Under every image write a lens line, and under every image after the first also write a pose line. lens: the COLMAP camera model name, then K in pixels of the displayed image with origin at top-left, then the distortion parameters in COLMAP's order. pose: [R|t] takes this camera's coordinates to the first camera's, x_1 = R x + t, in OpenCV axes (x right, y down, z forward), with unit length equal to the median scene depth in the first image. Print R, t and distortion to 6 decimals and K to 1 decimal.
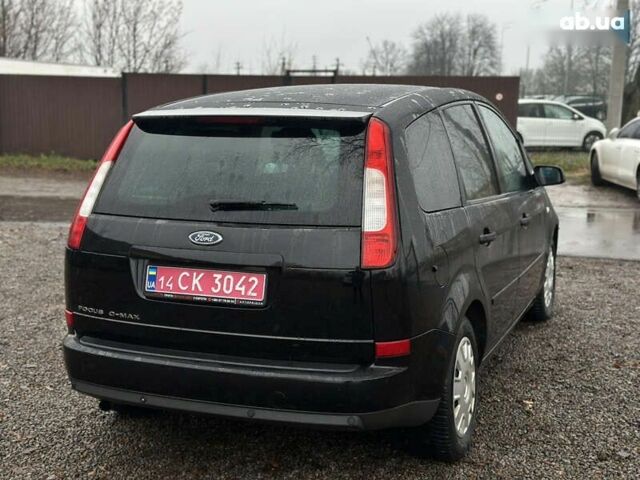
lens RADIAL K [[886.3, 0, 320.0], [0, 886.3, 240.0], [0, 0, 1]] dist [0.196249, -0.336649]
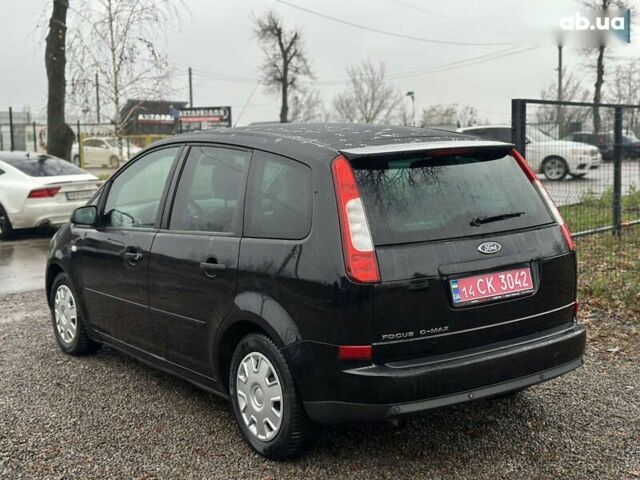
lens RADIAL K [[886.3, 0, 320.0], [0, 886.3, 240.0], [0, 0, 1]] dist [0.196249, -0.336649]
pose [[0.539173, -0.121707, 0.833355, -1.169040], [0.157053, 0.986676, 0.042486, -0.092837], [-0.827422, 0.107974, 0.551103, 0.483372]]
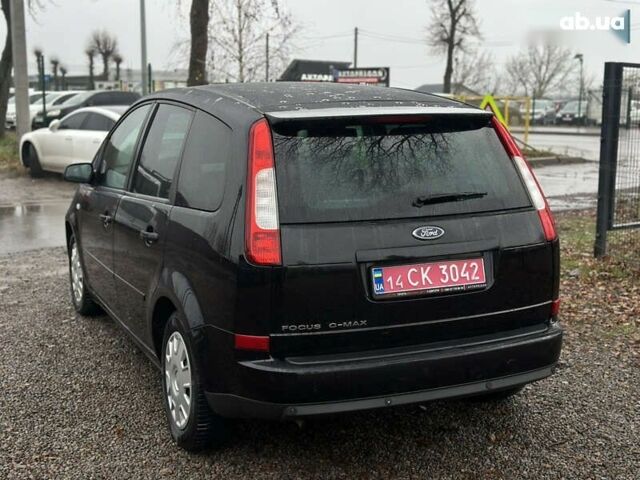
lens RADIAL K [[886.3, 0, 320.0], [0, 886.3, 240.0], [0, 0, 1]] dist [0.196249, -0.336649]
pose [[0.692952, -0.119601, 0.710994, -0.887271], [0.111723, 0.992046, 0.057990, -0.063346], [-0.712275, 0.039251, 0.700802, 0.335129]]
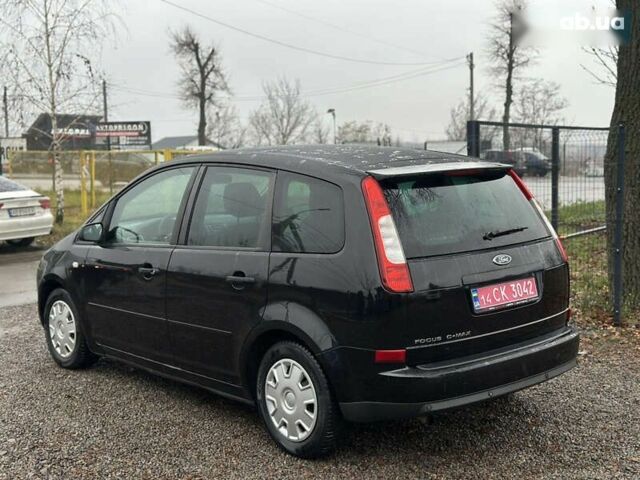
lens RADIAL K [[886.3, 0, 320.0], [0, 886.3, 240.0], [0, 0, 1]] dist [0.196249, -0.336649]
pose [[0.452424, -0.111182, 0.884845, -1.329591], [0.160496, 0.986149, 0.041849, -0.121343], [-0.877242, 0.123080, 0.464002, 0.569442]]
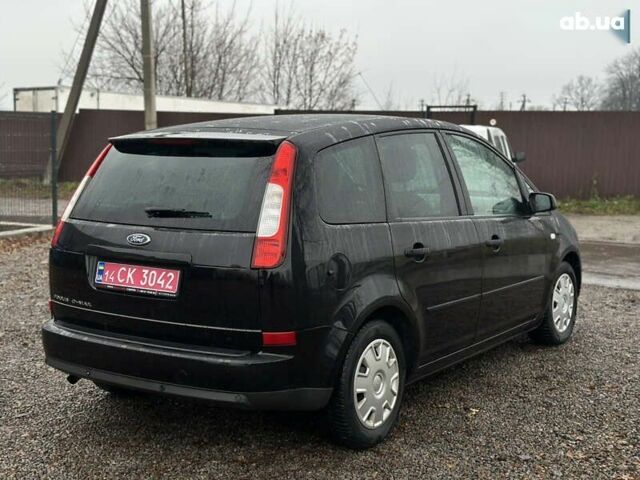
lens RADIAL K [[886.3, 0, 320.0], [0, 886.3, 240.0], [0, 0, 1]] dist [0.196249, -0.336649]
pose [[0.978039, 0.031405, -0.206041, 0.329610], [-0.039721, 0.998549, -0.036348, 0.030277], [0.204601, 0.043734, 0.977868, -0.111460]]
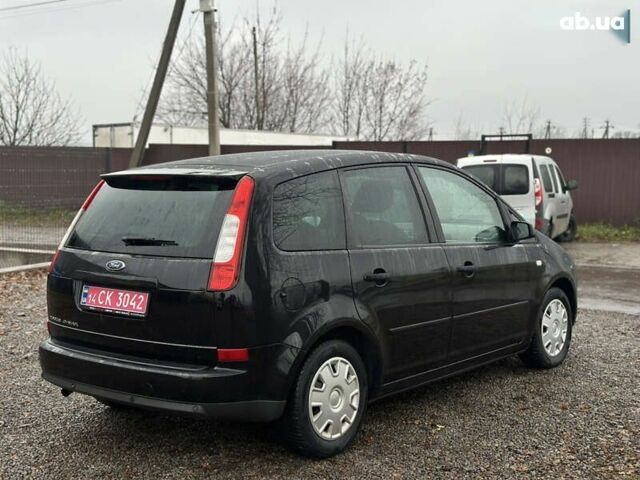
lens RADIAL K [[886.3, 0, 320.0], [0, 886.3, 240.0], [0, 0, 1]] dist [0.196249, -0.336649]
pose [[0.955324, 0.020411, -0.294855, 0.515548], [-0.041514, 0.996989, -0.065489, 0.032457], [0.292630, 0.074804, 0.953295, -0.174538]]
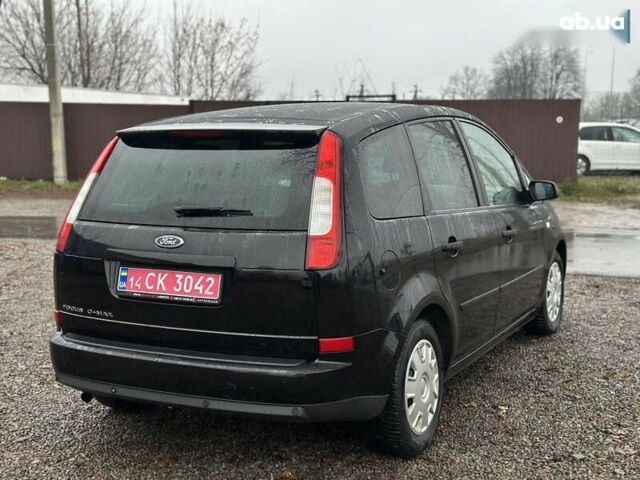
lens RADIAL K [[886.3, 0, 320.0], [0, 886.3, 240.0], [0, 0, 1]] dist [0.196249, -0.336649]
pose [[0.995917, 0.005045, -0.090138, 0.141476], [-0.007698, 0.999546, -0.029113, 0.024319], [0.089950, 0.029688, 0.995504, -0.062608]]
